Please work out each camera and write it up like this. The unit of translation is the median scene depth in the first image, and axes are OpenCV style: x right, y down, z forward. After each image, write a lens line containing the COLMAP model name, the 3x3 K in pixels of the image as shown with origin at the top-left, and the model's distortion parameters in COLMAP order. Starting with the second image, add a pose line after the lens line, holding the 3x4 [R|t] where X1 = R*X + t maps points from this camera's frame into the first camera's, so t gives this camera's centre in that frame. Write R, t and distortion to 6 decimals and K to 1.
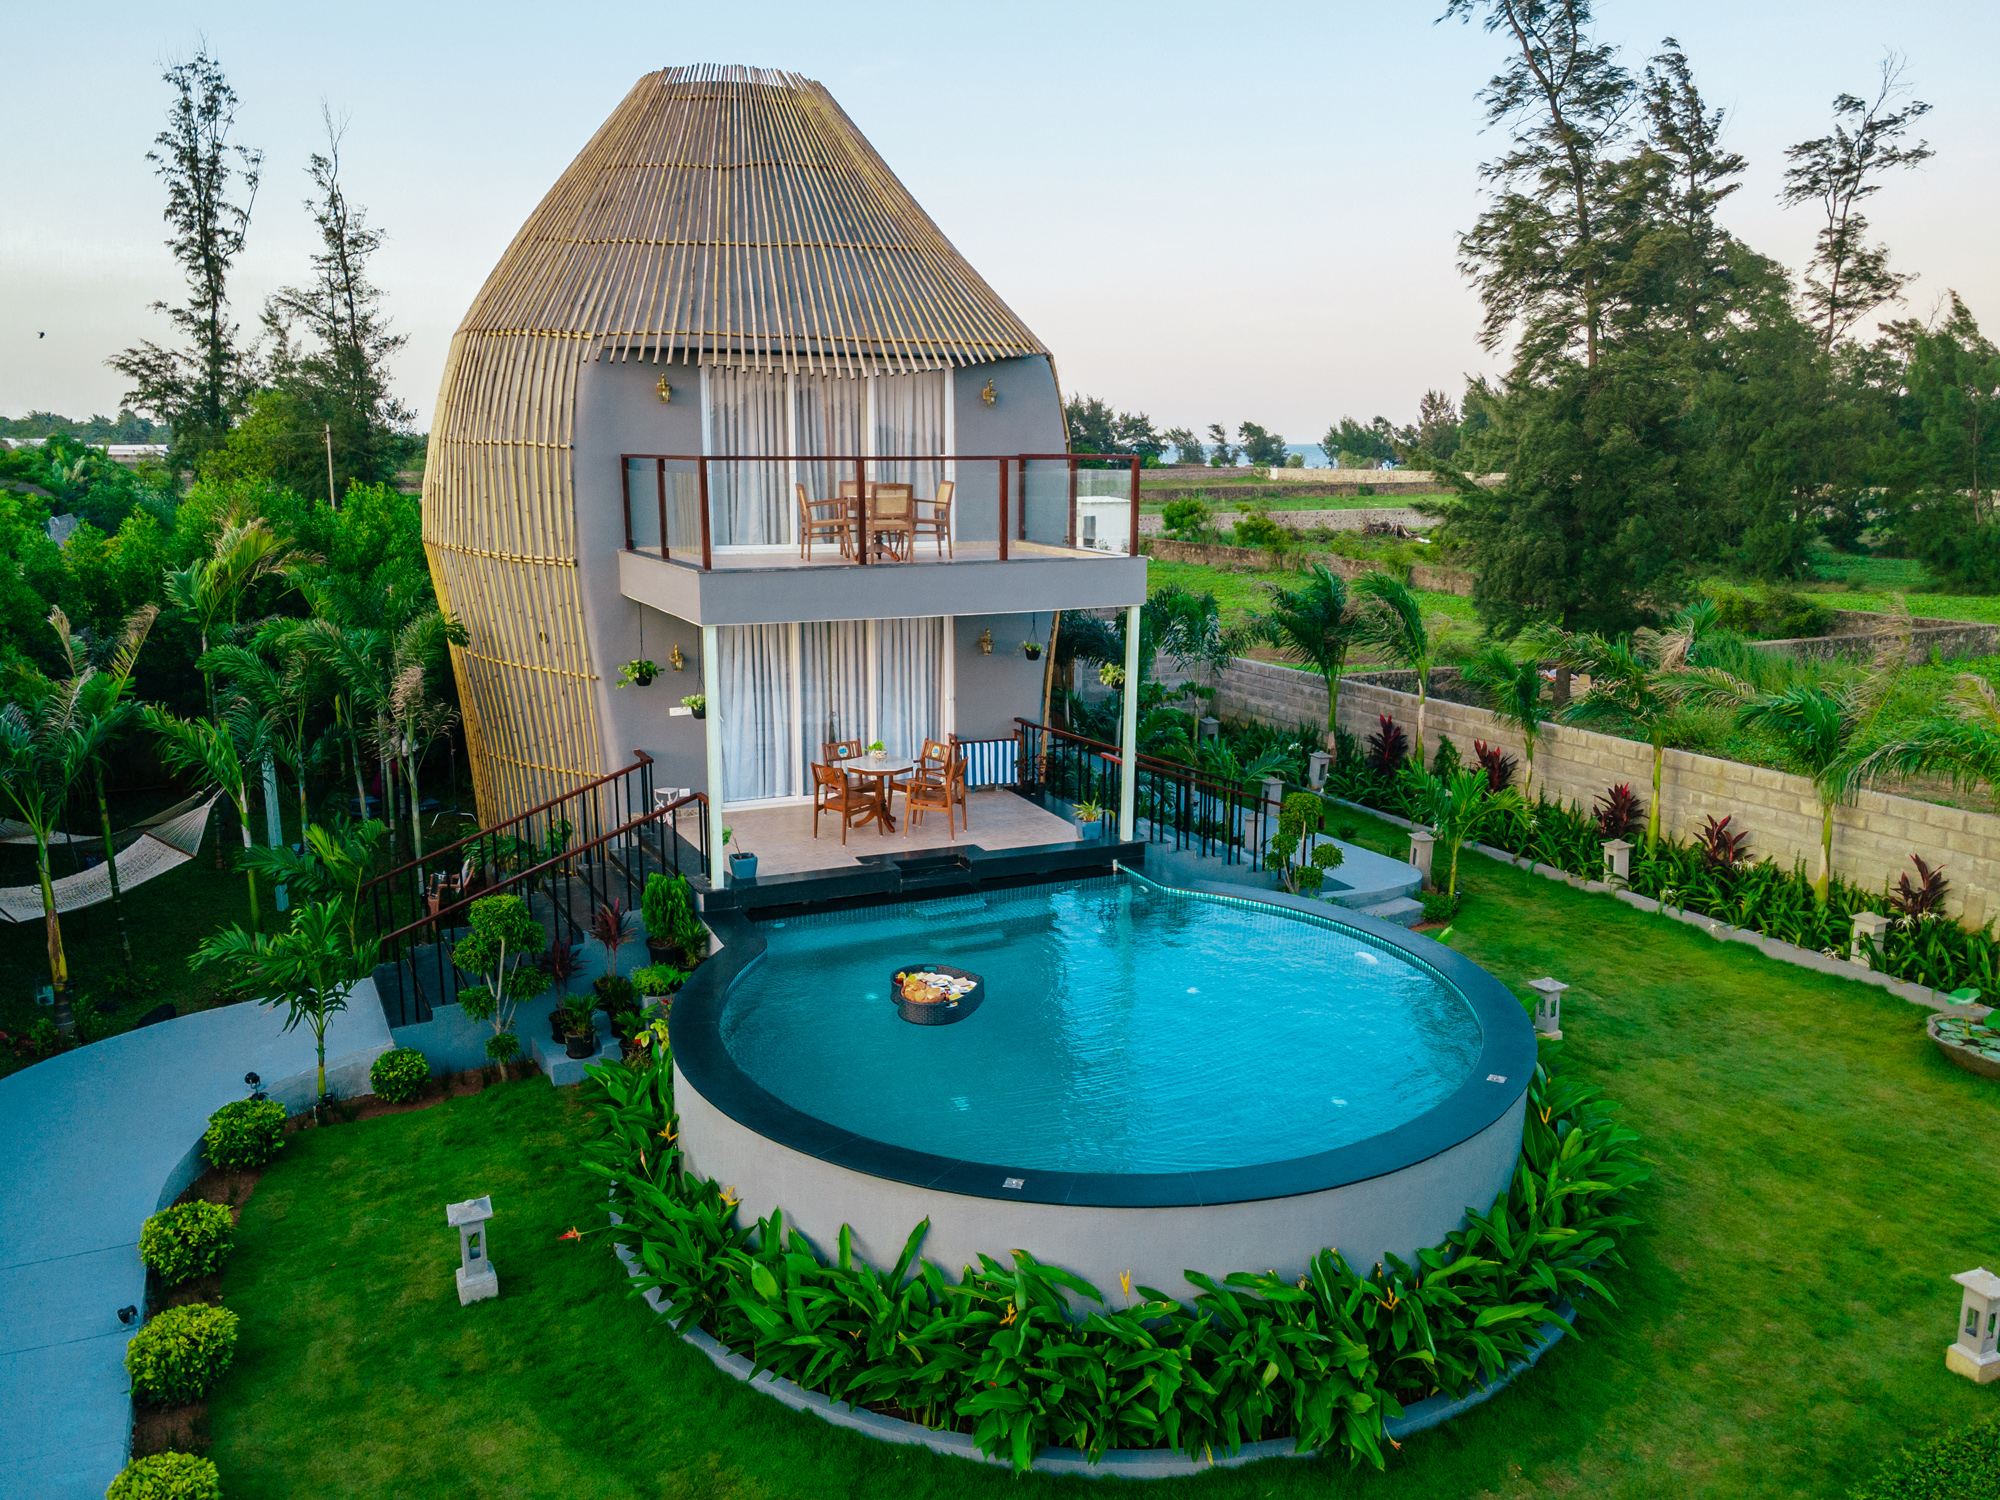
lens RADIAL K [[1505.4, 0, 981.9], [0, 1505.4, 750.8], [0, 0, 1]] dist [0.065837, -0.011758]
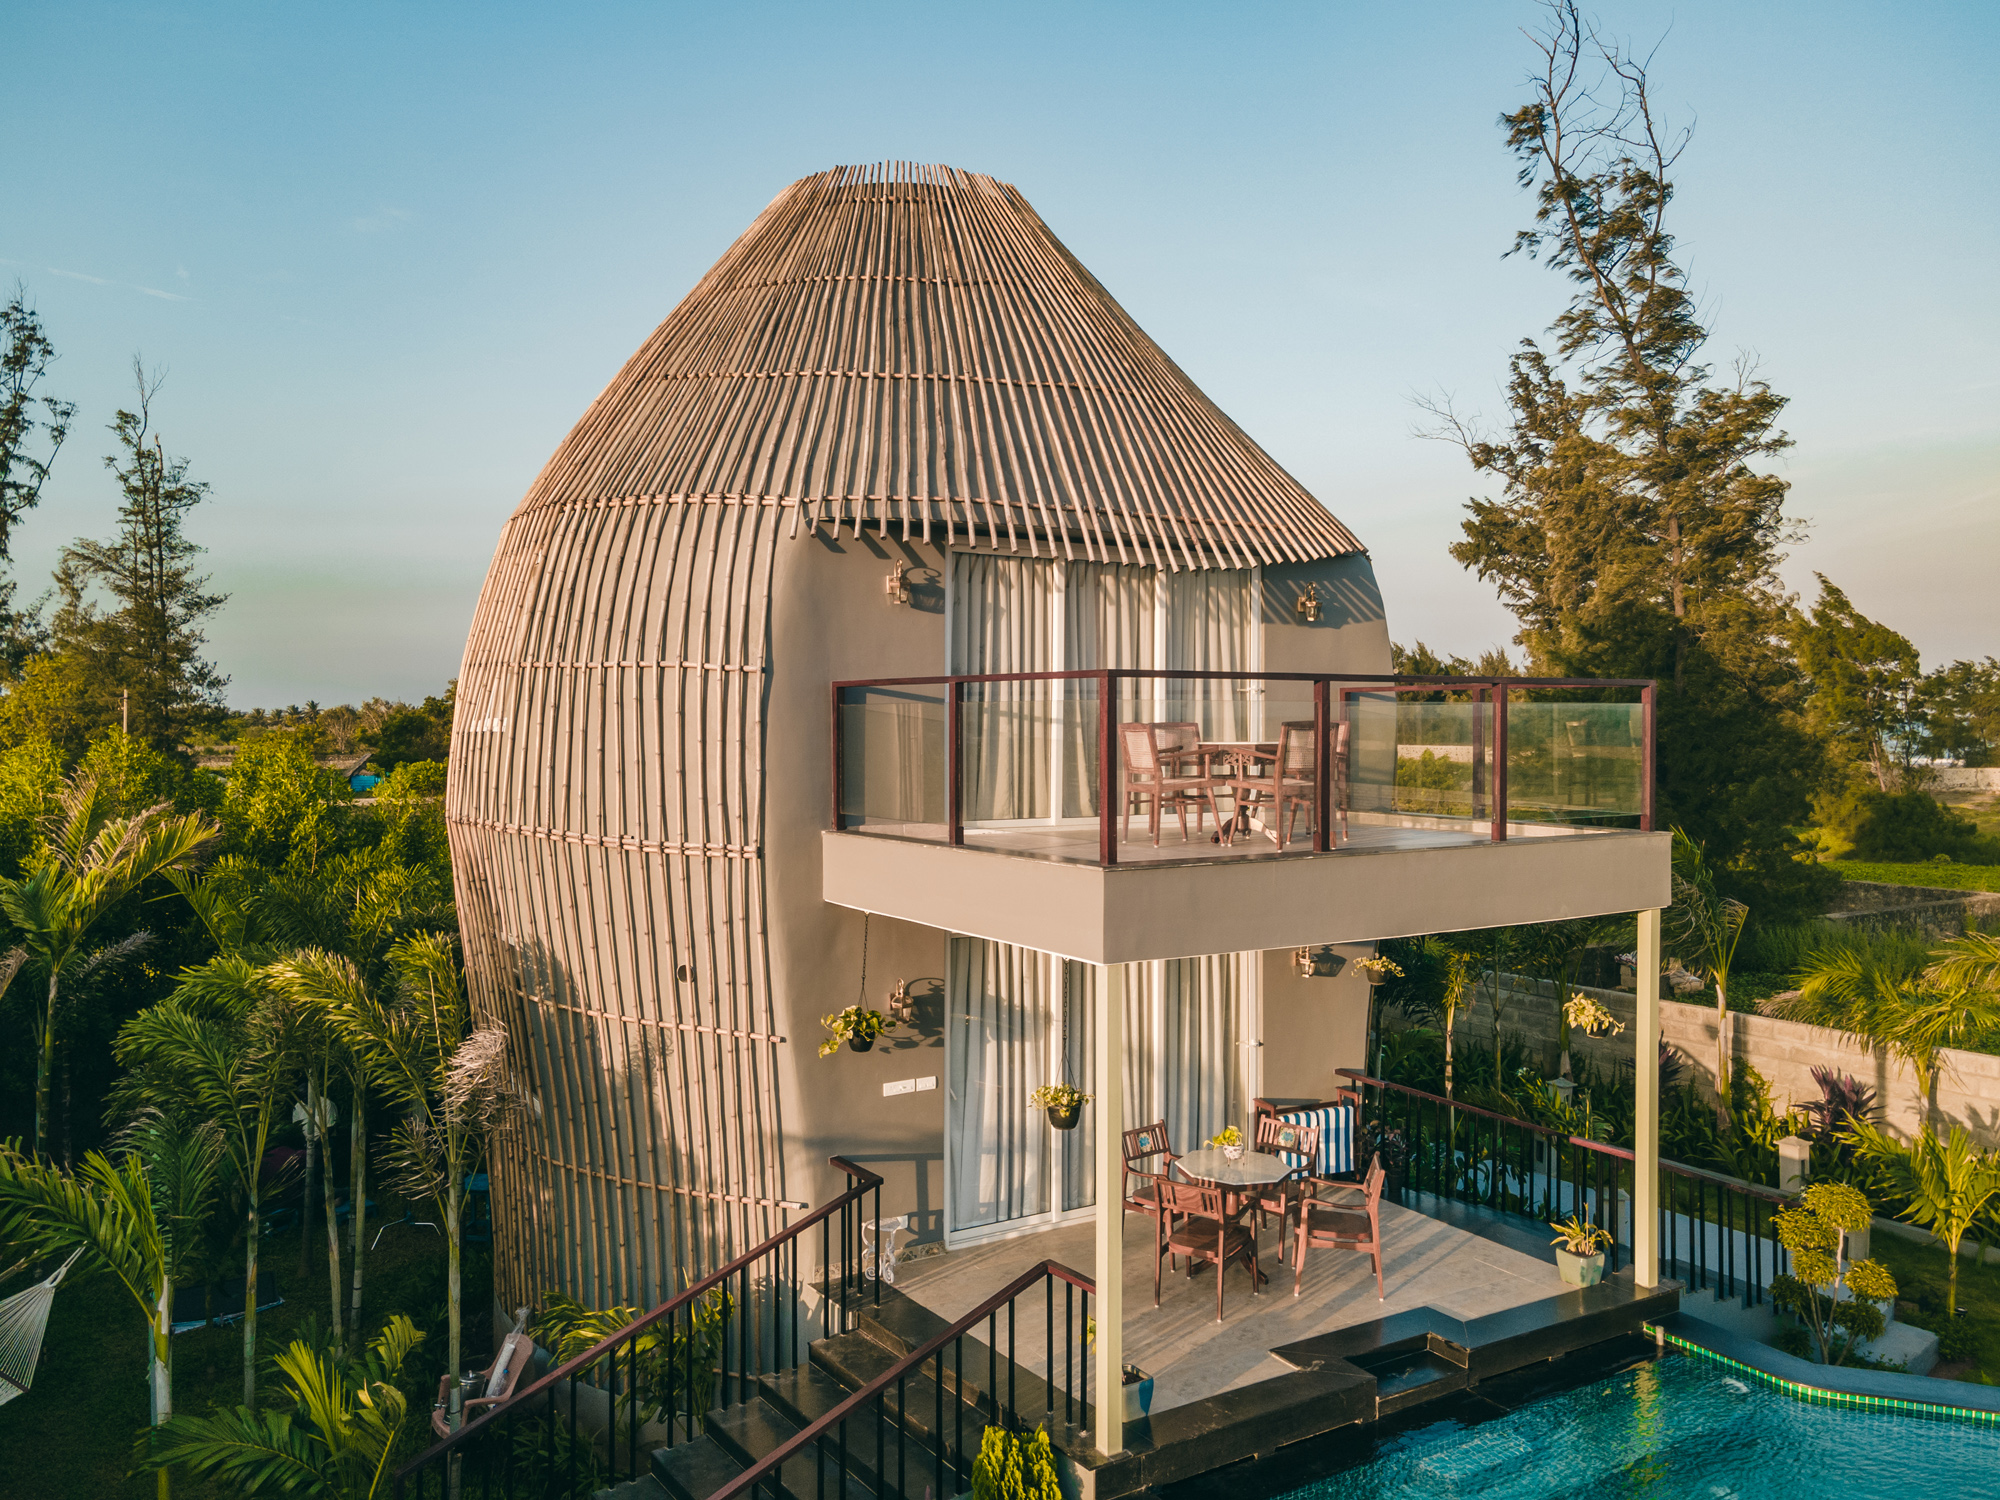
lens RADIAL K [[1505.4, 0, 993.3], [0, 1505.4, 737.2], [0, 0, 1]] dist [0.065837, -0.011758]
pose [[0.990483, -0.002192, 0.137619, -0.066554], [0.027749, 0.982522, -0.184068, -0.014067], [-0.134810, 0.186135, 0.973232, 0.098092]]
